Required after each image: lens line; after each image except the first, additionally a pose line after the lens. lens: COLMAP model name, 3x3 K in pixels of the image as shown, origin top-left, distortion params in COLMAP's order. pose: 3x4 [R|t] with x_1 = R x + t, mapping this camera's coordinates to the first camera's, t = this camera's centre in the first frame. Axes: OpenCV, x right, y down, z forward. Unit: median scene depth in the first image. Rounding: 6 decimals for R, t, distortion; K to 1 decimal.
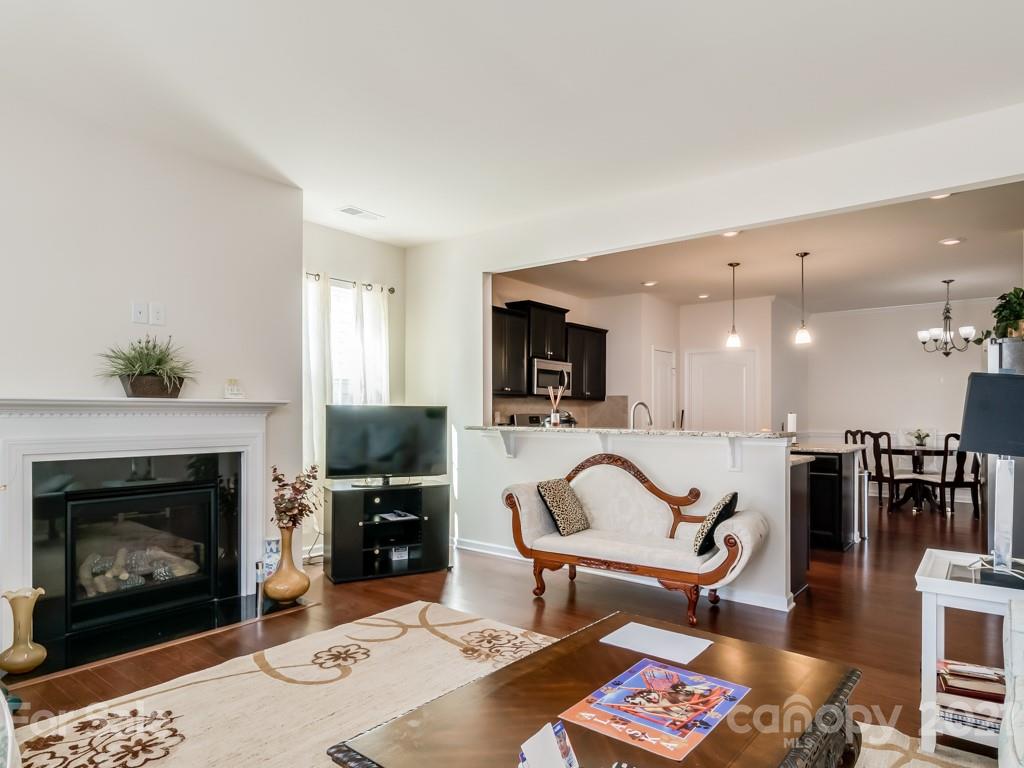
lens RADIAL K [[613.1, 0, 511.9], [0, 613.1, 409.1], [0, 0, 1]] dist [0.003694, -0.000269]
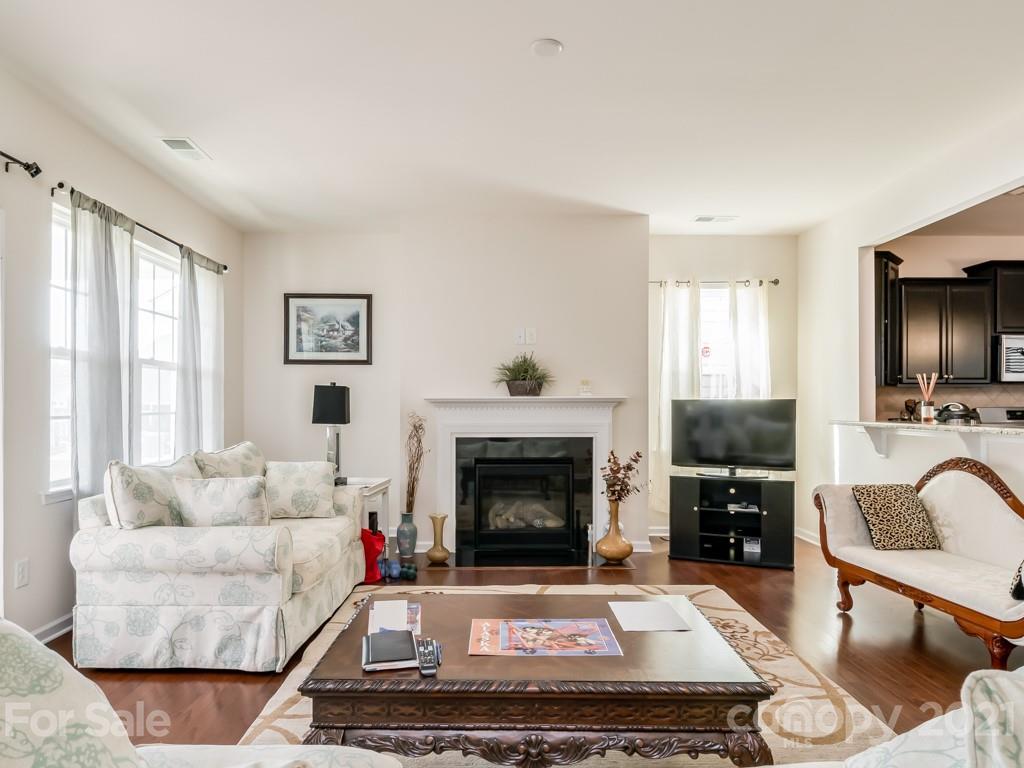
lens RADIAL K [[626.7, 0, 515.5], [0, 626.7, 393.2], [0, 0, 1]] dist [0.003021, 0.000254]
pose [[0.643062, -0.018284, -0.765596, 0.403999], [0.007745, 0.999819, -0.017373, -0.000272], [0.765775, 0.005242, 0.643088, 0.041898]]
